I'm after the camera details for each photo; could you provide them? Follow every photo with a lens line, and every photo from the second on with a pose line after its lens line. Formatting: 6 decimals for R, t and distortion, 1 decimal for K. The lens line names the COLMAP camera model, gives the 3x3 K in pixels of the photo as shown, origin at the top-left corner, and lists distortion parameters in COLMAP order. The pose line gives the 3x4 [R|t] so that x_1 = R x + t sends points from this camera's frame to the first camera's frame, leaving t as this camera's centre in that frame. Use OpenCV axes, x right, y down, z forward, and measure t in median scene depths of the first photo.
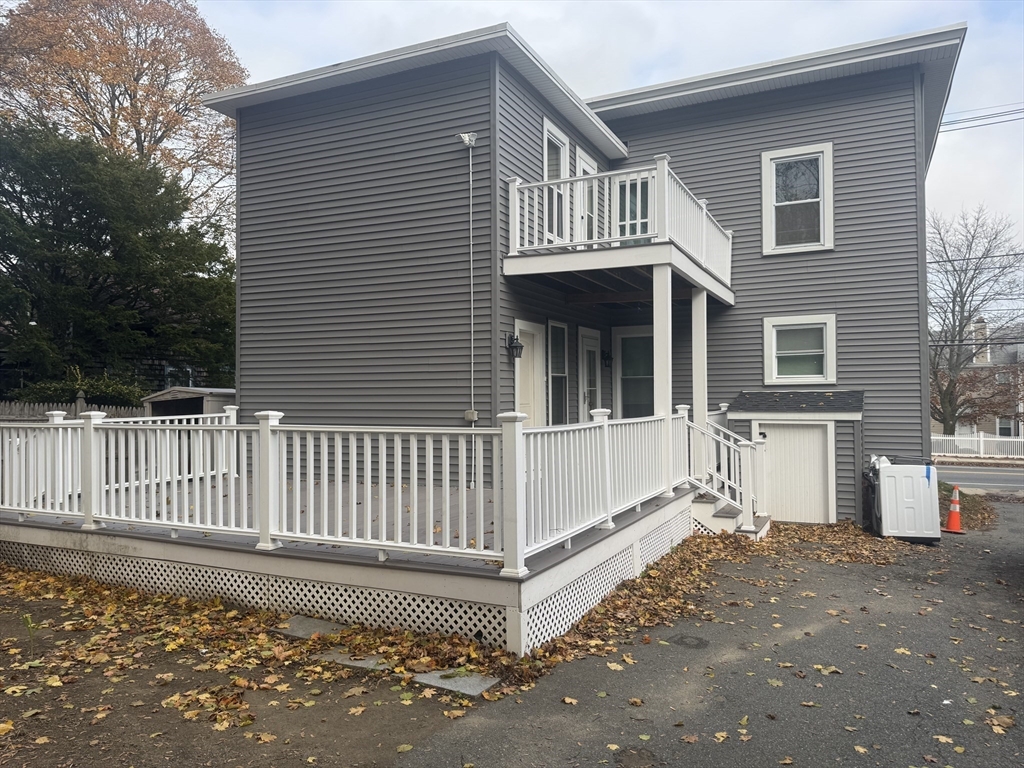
lens RADIAL K [[727.0, 0, 512.0], [0, 727.0, 384.0], [0, 0, 1]] dist [0.023639, -0.001629]
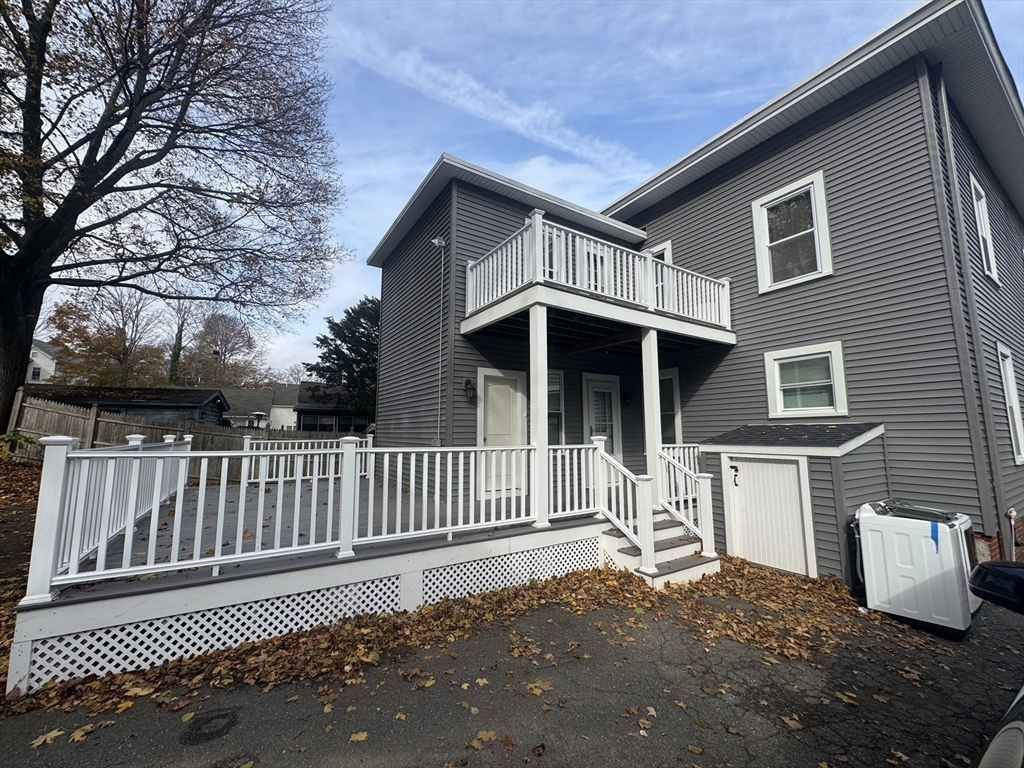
lens RADIAL K [[405.9, 0, 512.0], [0, 405.9, 384.0], [0, 0, 1]] dist [-0.000350, -0.000037]
pose [[0.851273, -0.058339, -0.521470, 0.353185], [0.003297, 0.994375, -0.105863, 0.012747], [0.524713, 0.088399, 0.846677, 0.346665]]
